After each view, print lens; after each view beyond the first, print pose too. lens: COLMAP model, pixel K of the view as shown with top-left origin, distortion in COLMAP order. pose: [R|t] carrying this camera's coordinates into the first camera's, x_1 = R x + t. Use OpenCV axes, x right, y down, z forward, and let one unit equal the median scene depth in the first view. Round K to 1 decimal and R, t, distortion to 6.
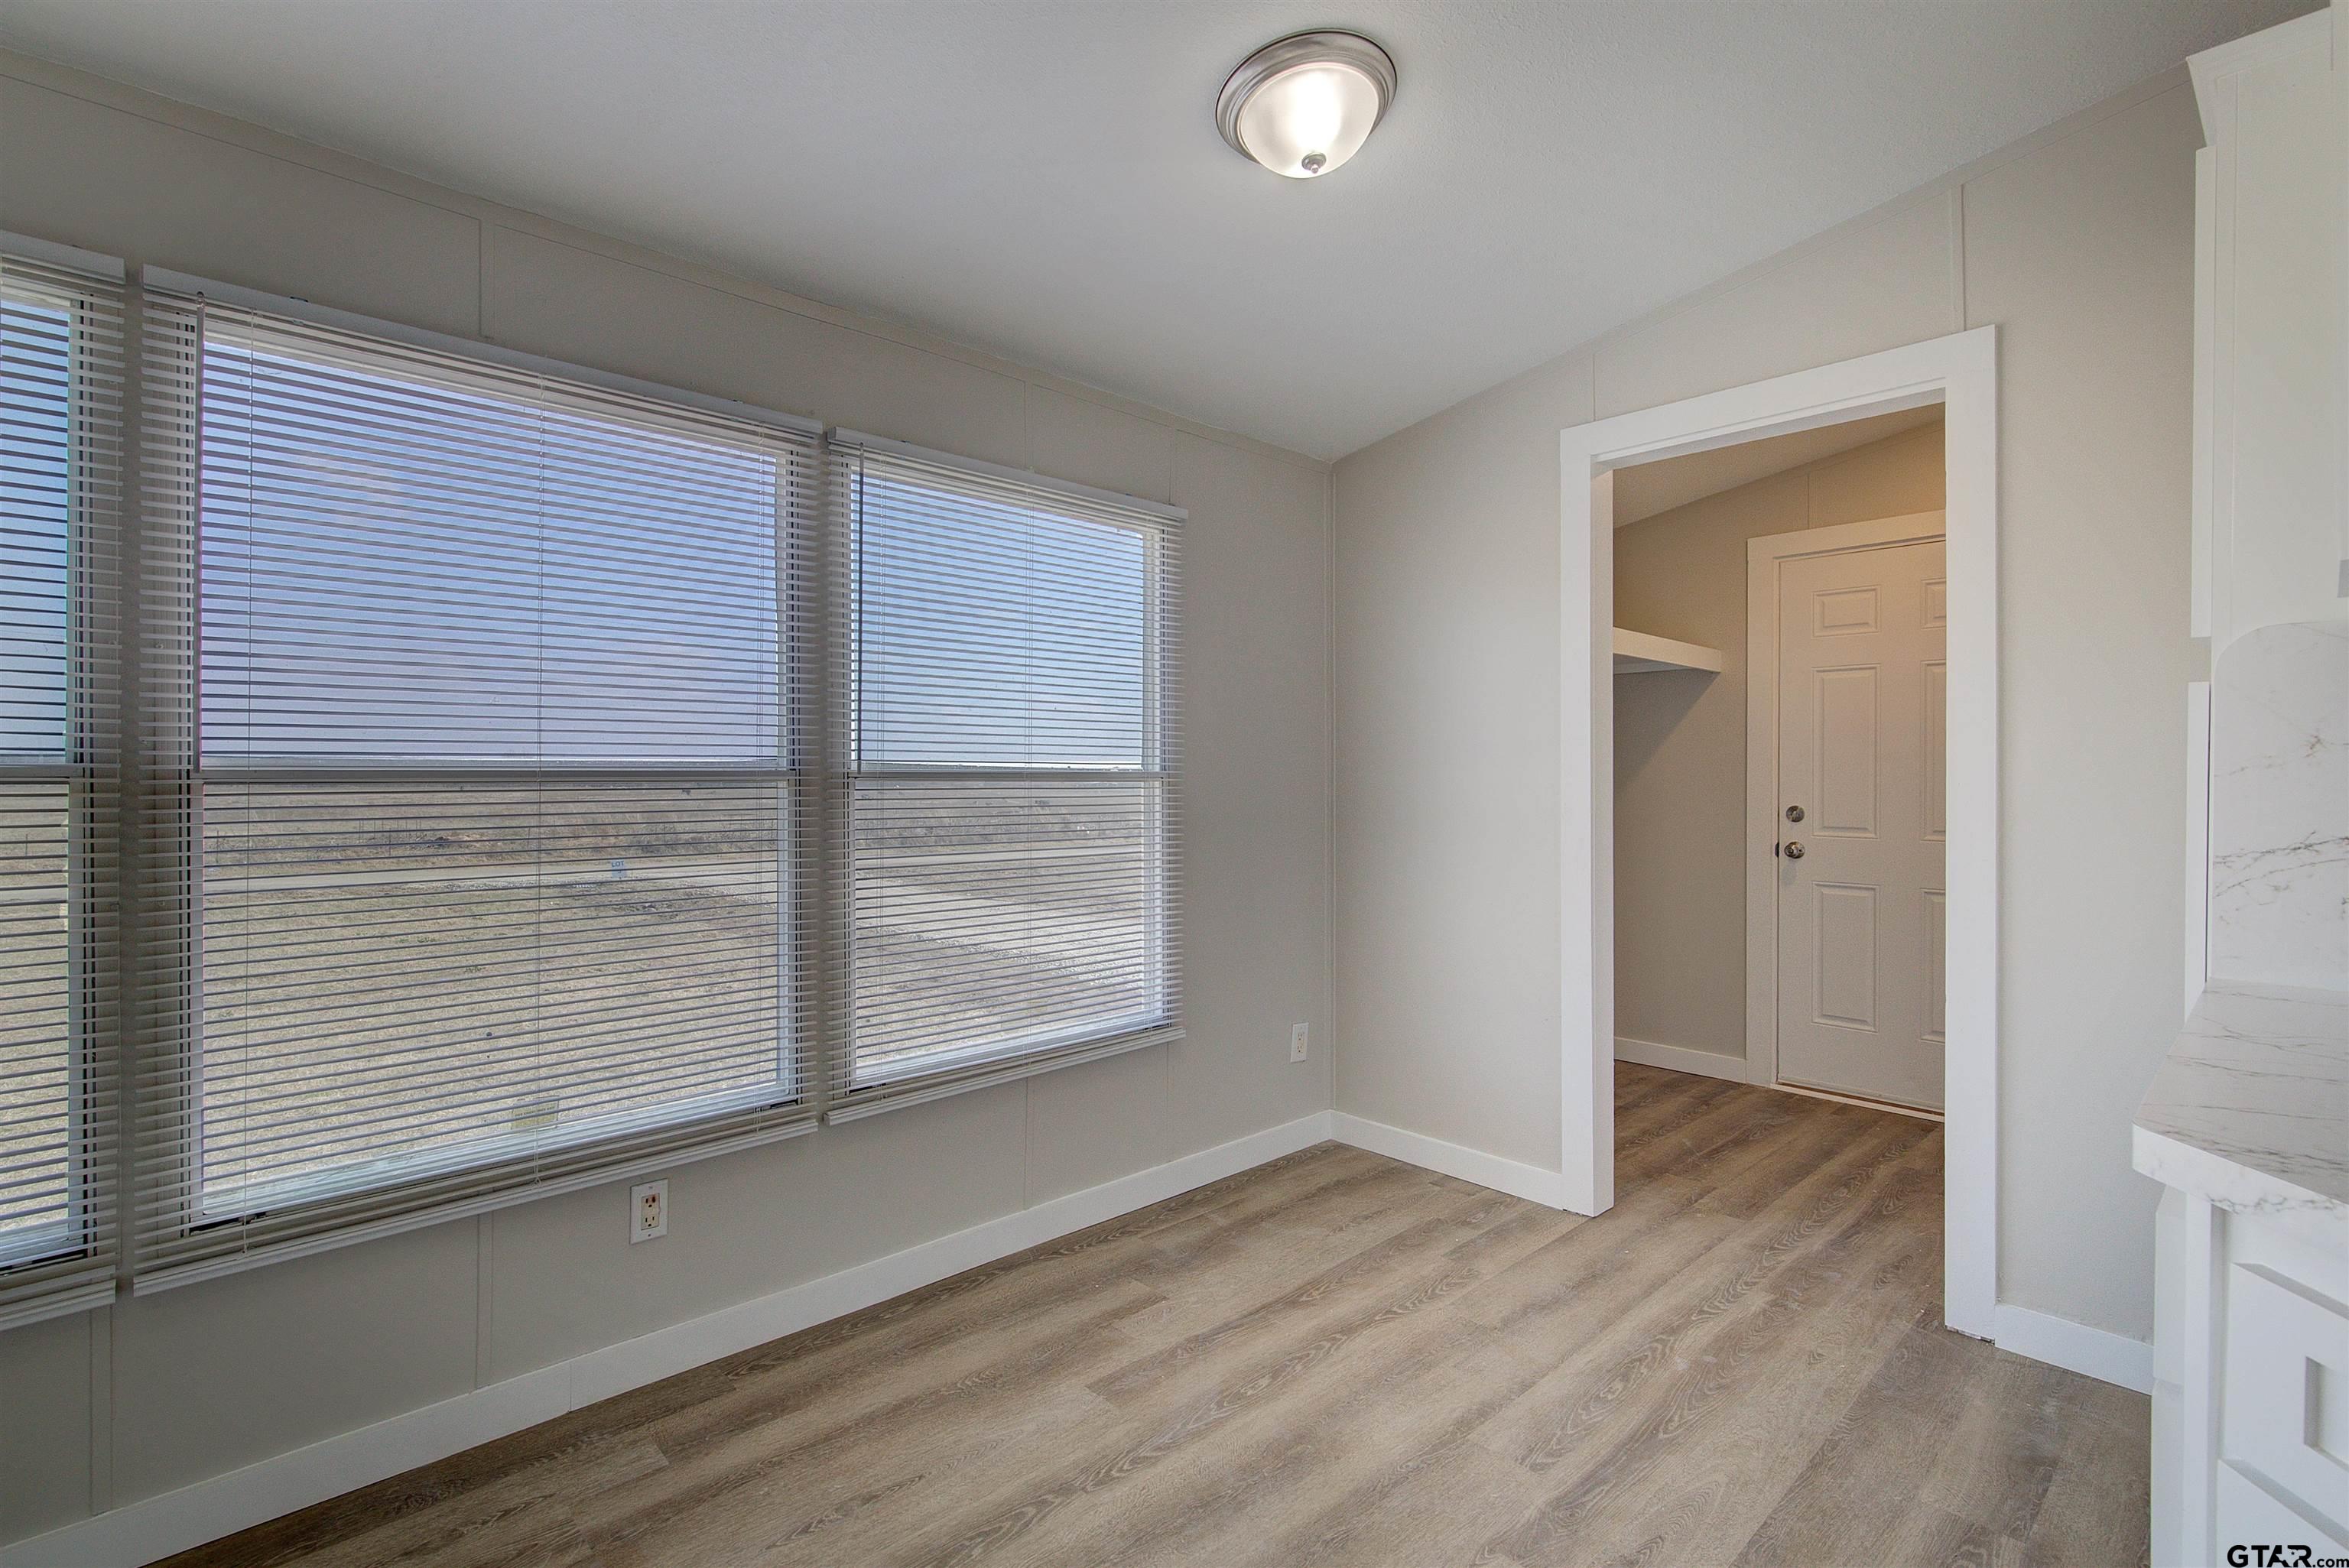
lens RADIAL K [[1085.5, 0, 1174.5], [0, 1085.5, 784.0], [0, 0, 1]] dist [0.002356, 0.000346]
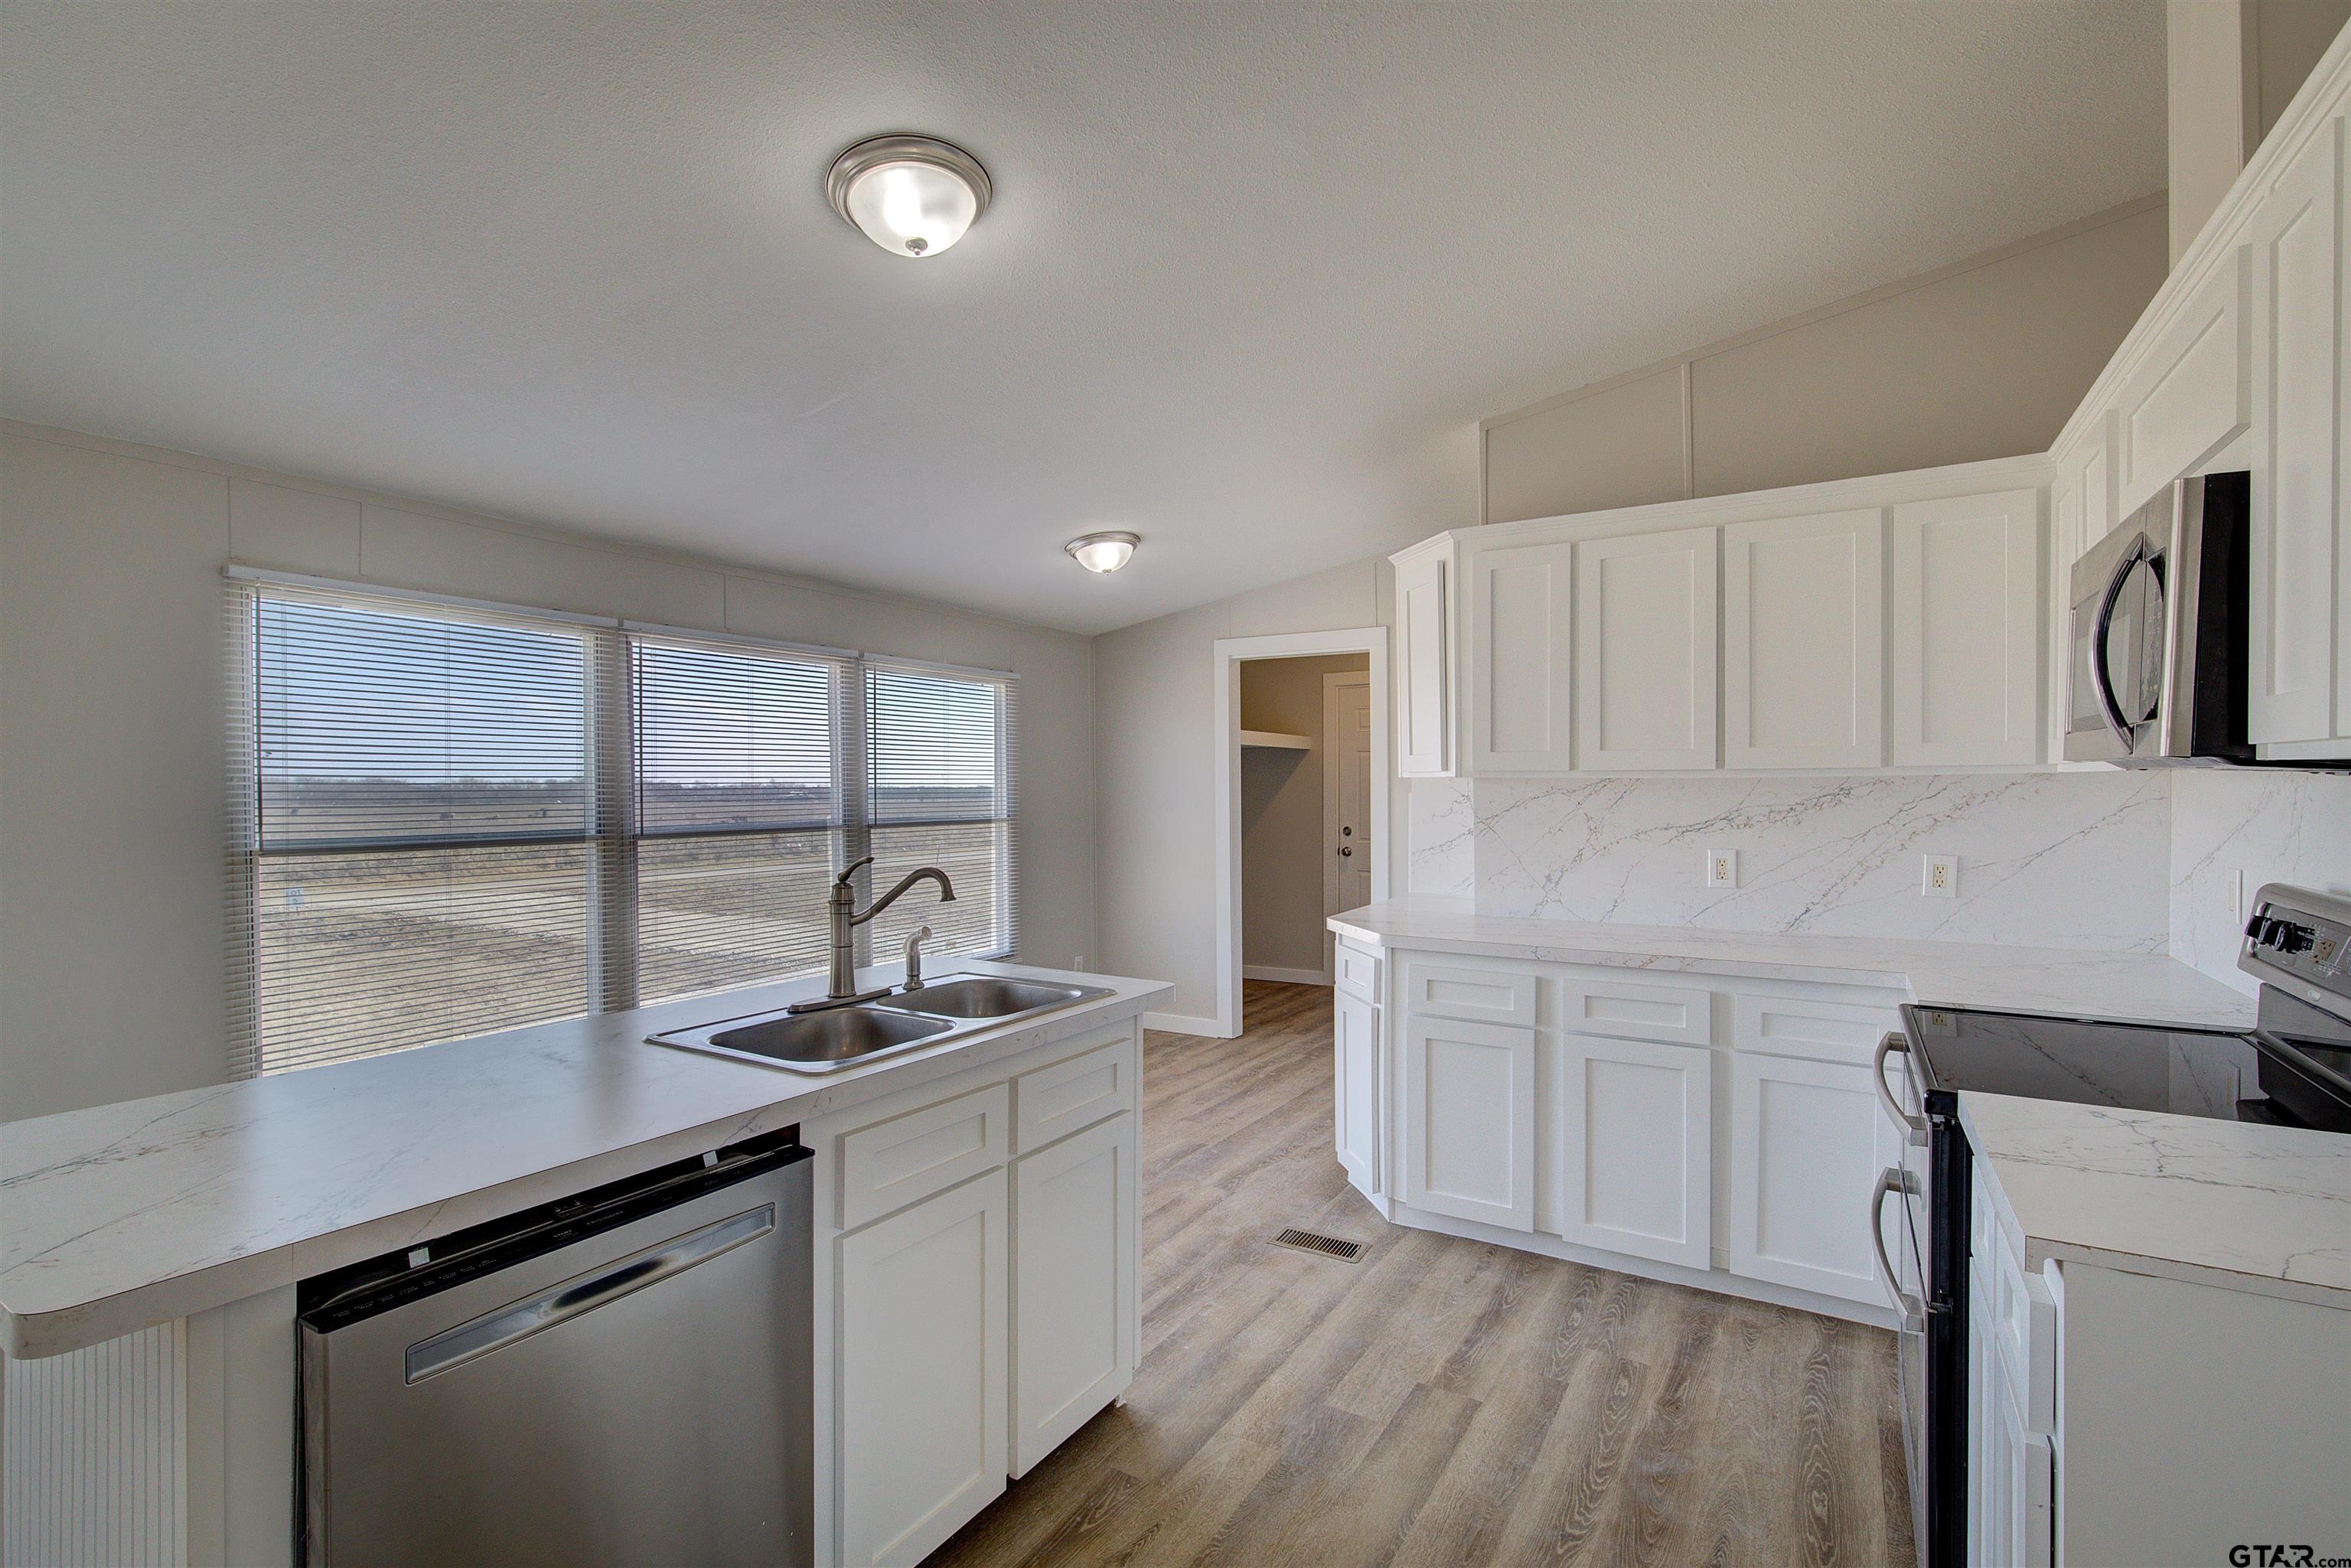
lens RADIAL K [[1086.5, 0, 1175.5], [0, 1086.5, 784.0], [0, 0, 1]] dist [0.002356, 0.000346]
pose [[0.962734, -0.007194, 0.270355, -0.264041], [0.010116, 0.999904, -0.009418, -0.053366], [-0.270261, 0.011802, 0.962715, -0.949166]]
